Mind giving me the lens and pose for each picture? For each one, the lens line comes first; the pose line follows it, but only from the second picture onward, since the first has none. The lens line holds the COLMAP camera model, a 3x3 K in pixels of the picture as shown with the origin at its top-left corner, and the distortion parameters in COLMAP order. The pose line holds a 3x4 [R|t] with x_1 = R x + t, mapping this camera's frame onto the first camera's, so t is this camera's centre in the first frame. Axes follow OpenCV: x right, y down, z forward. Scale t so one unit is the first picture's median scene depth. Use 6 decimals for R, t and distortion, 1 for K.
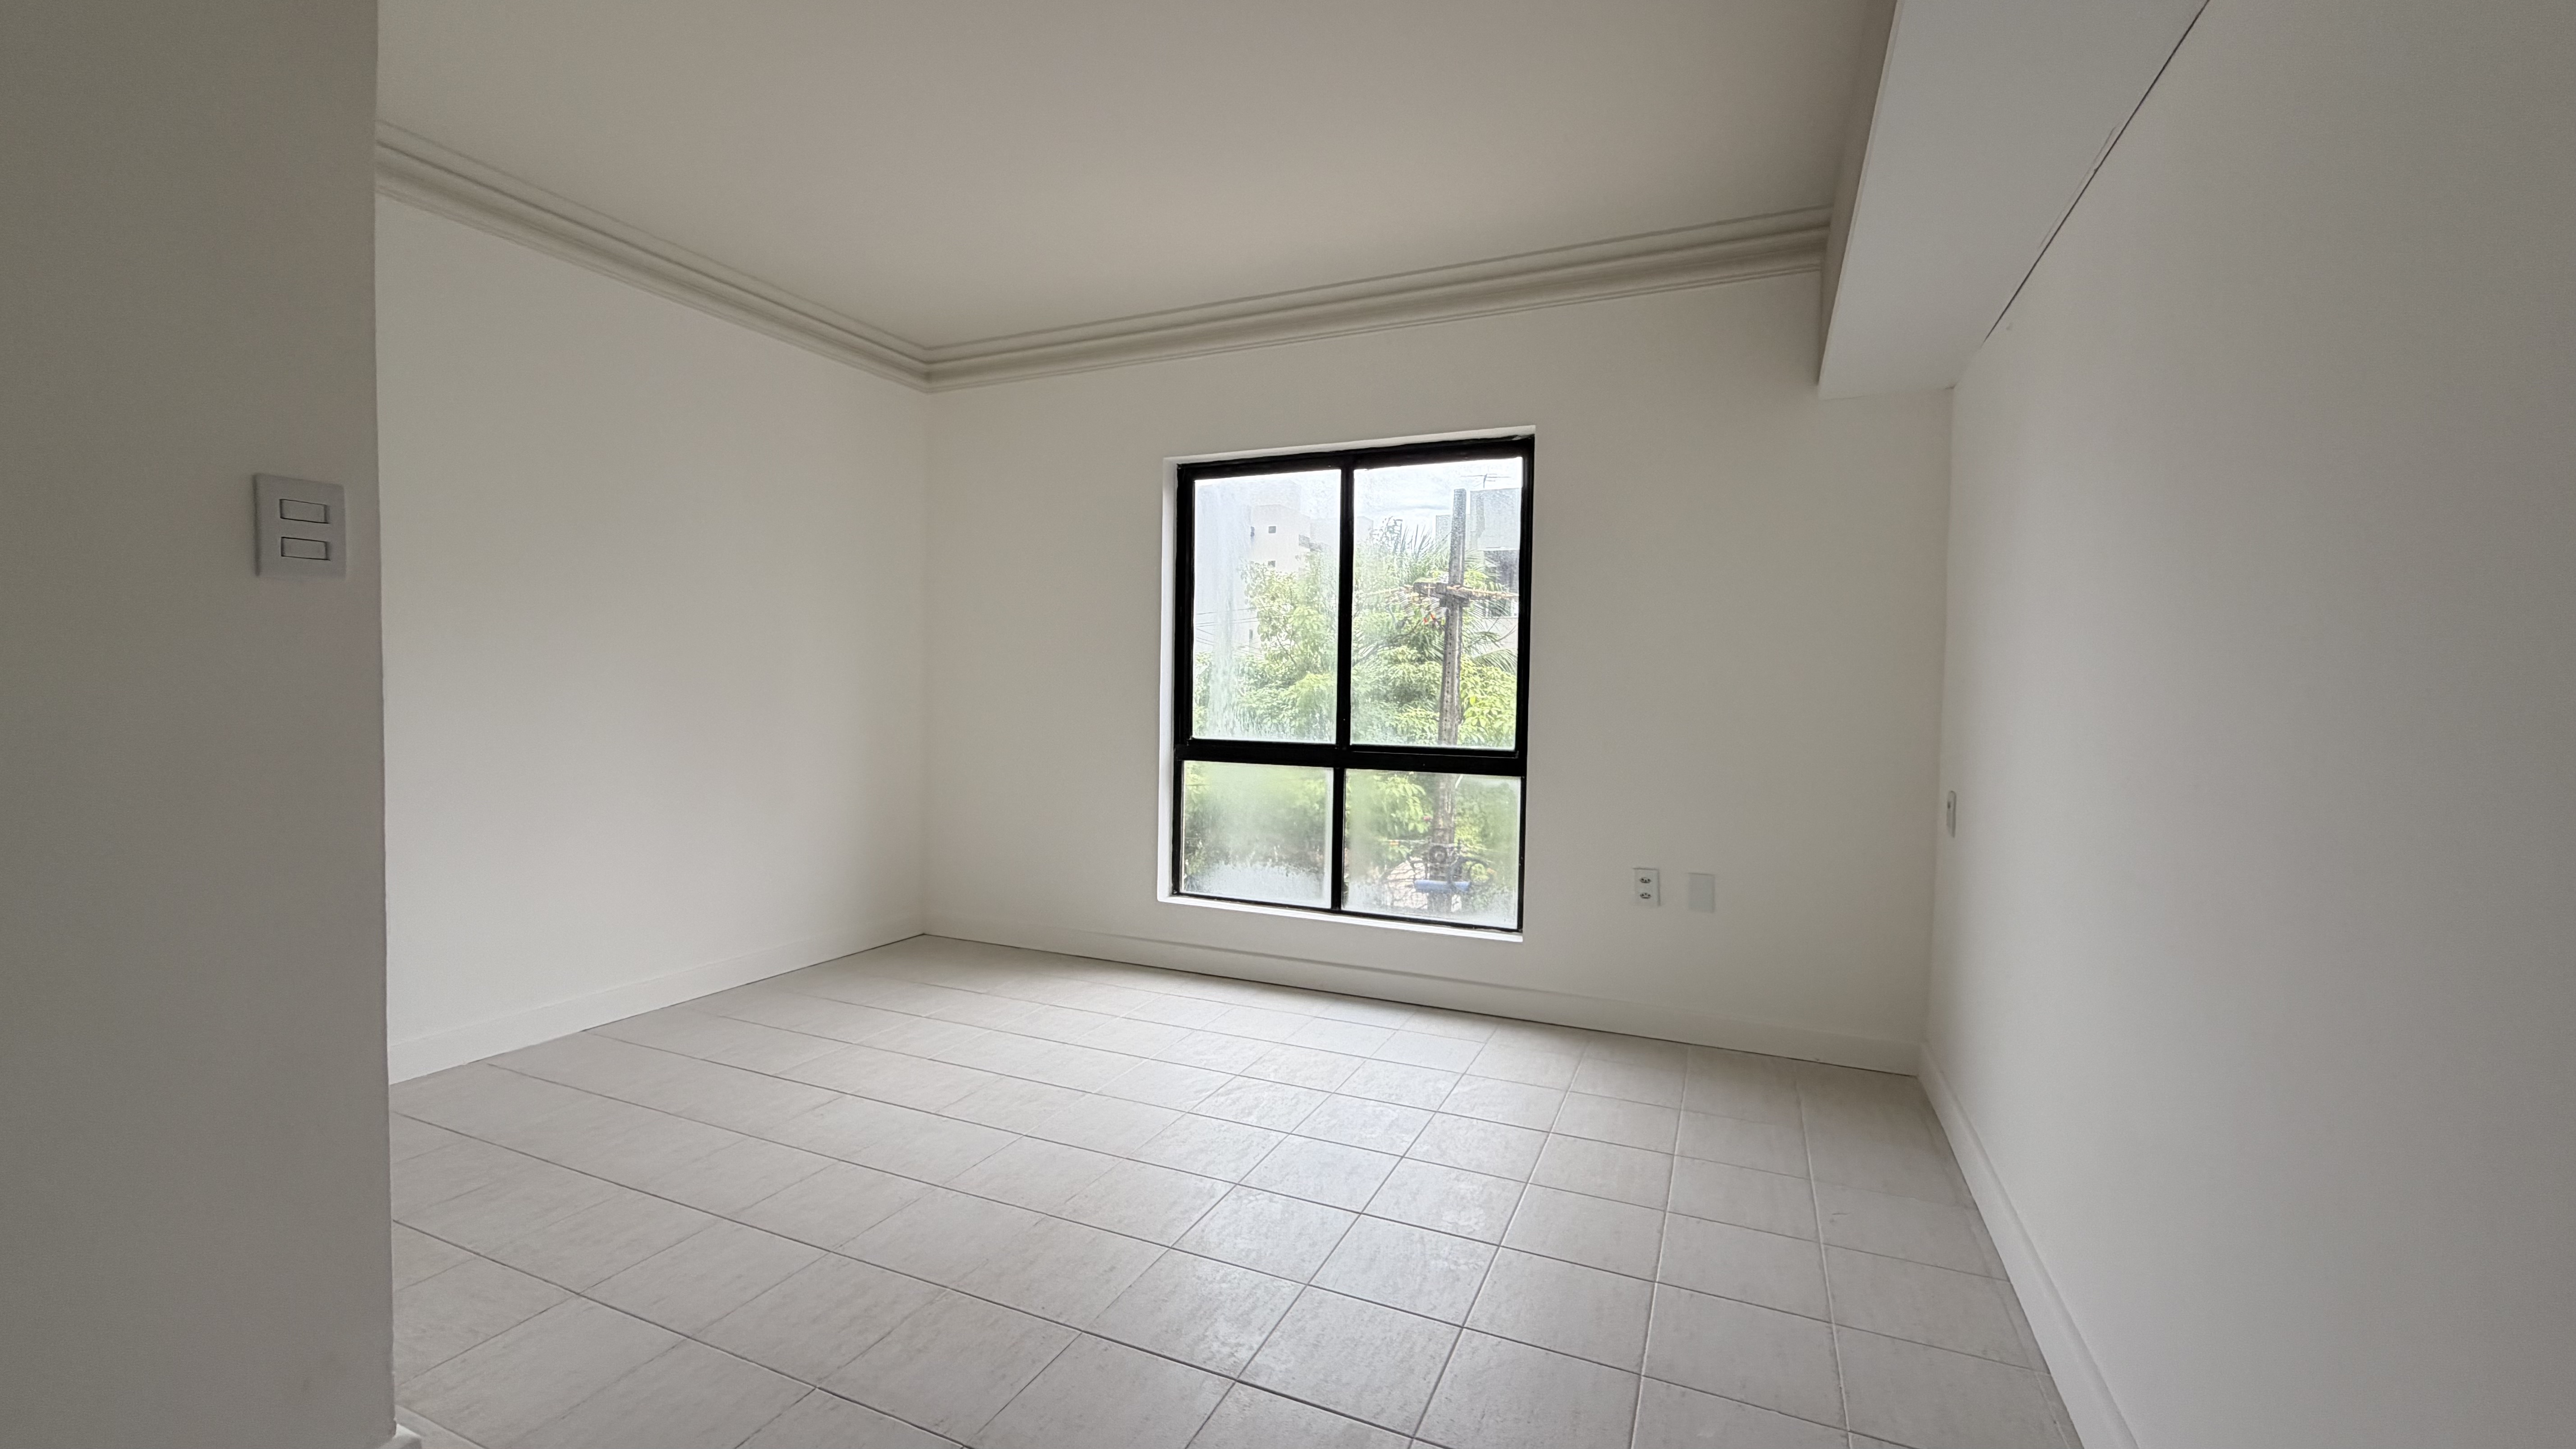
lens RADIAL K [[1033.9, 0, 1293.0], [0, 1033.9, 734.6], [0, 0, 1]] dist [0.011534, 0.000225]
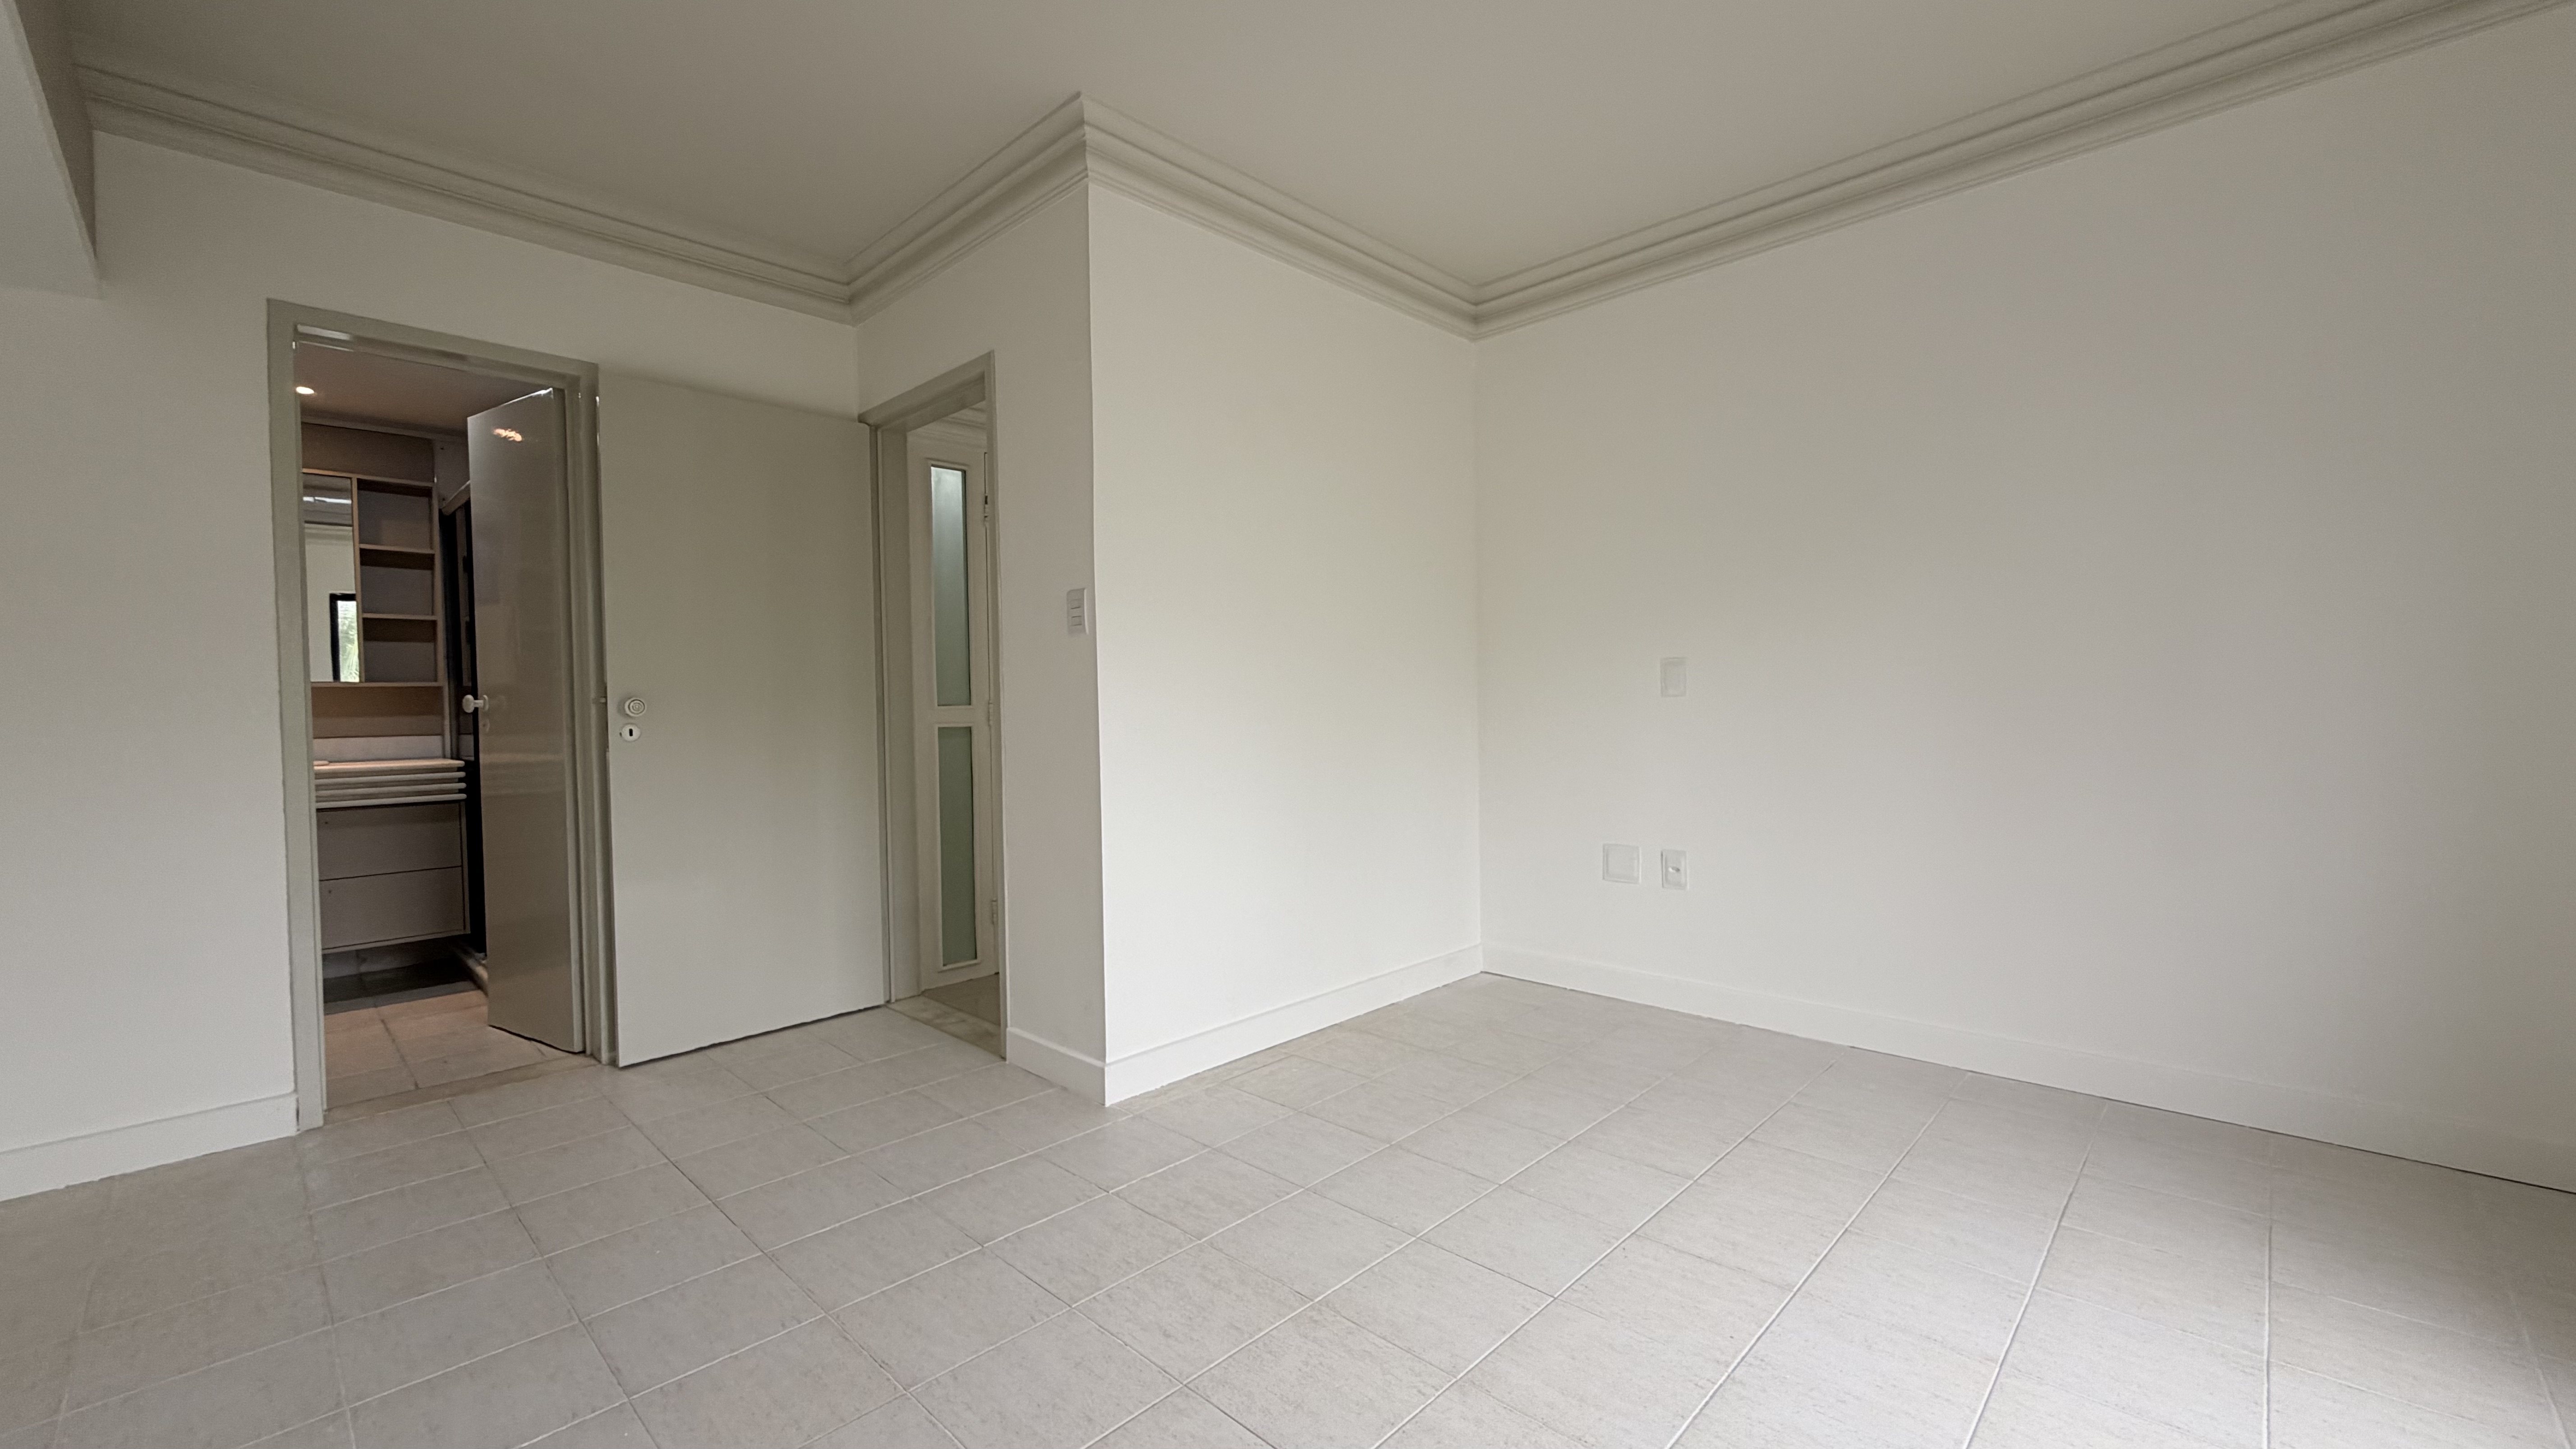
lens RADIAL K [[1033.9, 0, 1282.0], [0, 1033.9, 725.6], [0, 0, 1]] dist [0.011534, 0.000225]
pose [[-0.345647, 0.007033, -0.938338, 0.464836], [-0.030072, 0.999375, 0.018567, -0.006656], [0.937883, 0.034635, -0.345220, 1.065181]]
